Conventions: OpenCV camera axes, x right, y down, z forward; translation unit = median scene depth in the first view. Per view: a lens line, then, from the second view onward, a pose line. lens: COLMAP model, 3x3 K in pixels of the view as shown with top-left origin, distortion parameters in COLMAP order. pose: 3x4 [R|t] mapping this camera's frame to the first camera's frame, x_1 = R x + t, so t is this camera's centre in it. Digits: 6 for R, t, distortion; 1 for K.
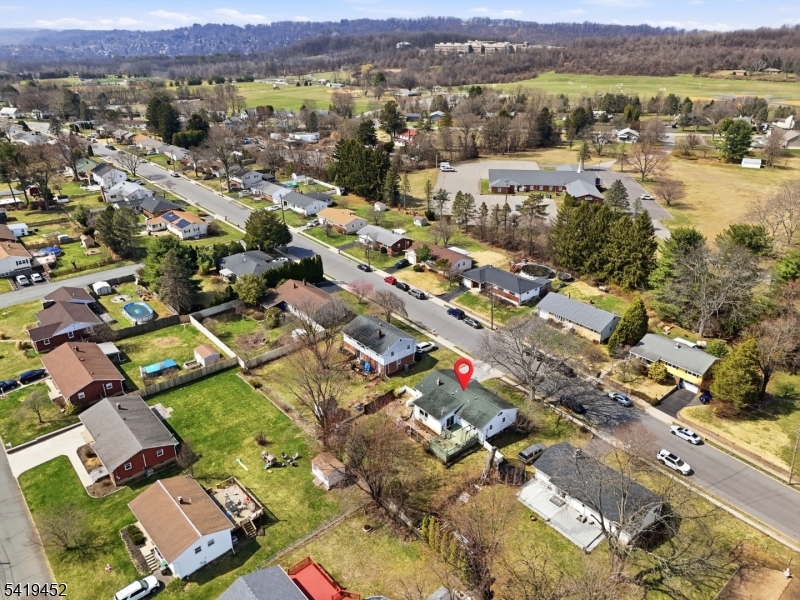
lens RADIAL K [[587.8, 0, 400.8], [0, 587.8, 301.2], [0, 0, 1]] dist [0.087739, -0.071871]
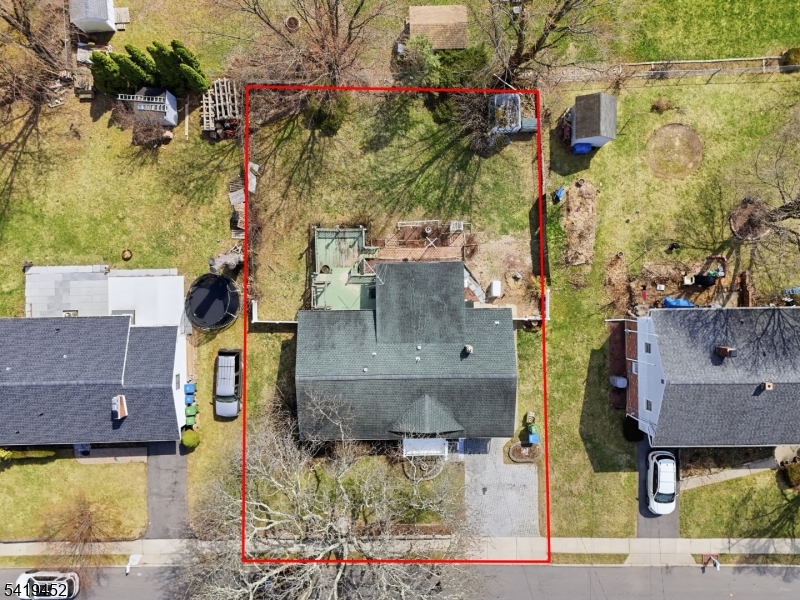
lens RADIAL K [[587.8, 0, 400.8], [0, 587.8, 301.2], [0, 0, 1]] dist [0.087739, -0.071871]
pose [[-0.638159, 0.769904, 0.000842, 0.062159], [-0.332570, -0.276647, 0.901589, -0.191643], [0.694370, 0.575077, 0.432592, 0.692057]]
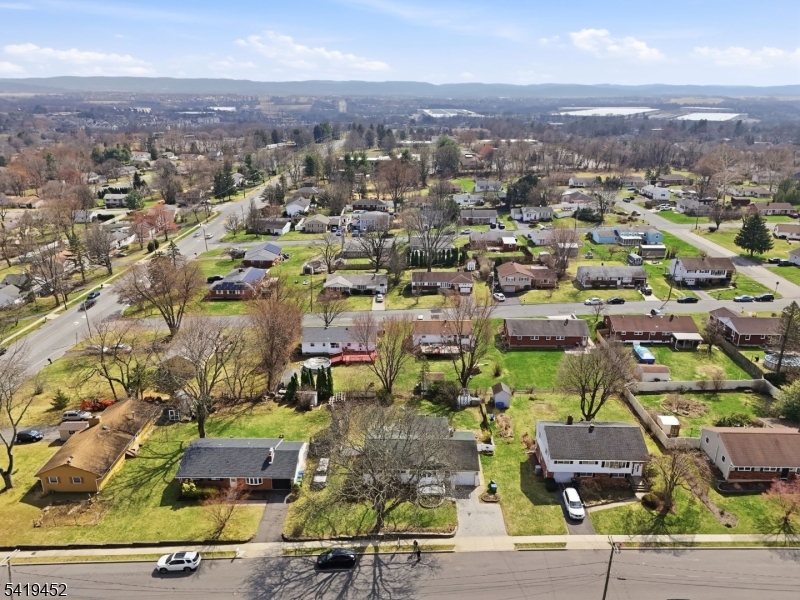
lens RADIAL K [[587.8, 0, 400.8], [0, 587.8, 301.2], [0, 0, 1]] dist [0.087739, -0.071871]
pose [[-0.657298, 0.253742, -0.709629, 0.599024], [-0.321105, 0.757572, 0.568310, -0.416192], [0.681799, 0.601415, -0.416473, 1.073753]]
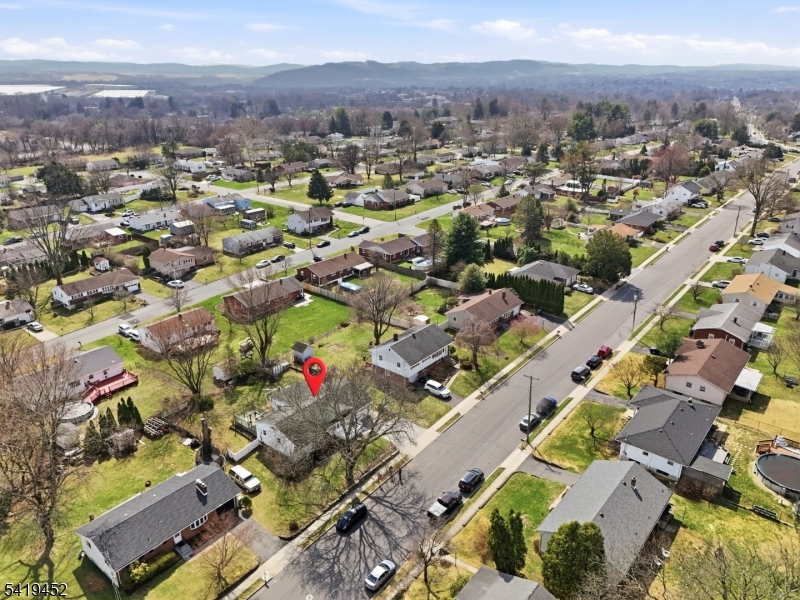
lens RADIAL K [[587.8, 0, 400.8], [0, 587.8, 301.2], [0, 0, 1]] dist [0.087739, -0.071871]
pose [[0.185126, 0.361978, -0.913619, 0.792556], [-0.417774, 0.870484, 0.260235, -0.238722], [0.889491, 0.333510, 0.312374, 0.695172]]
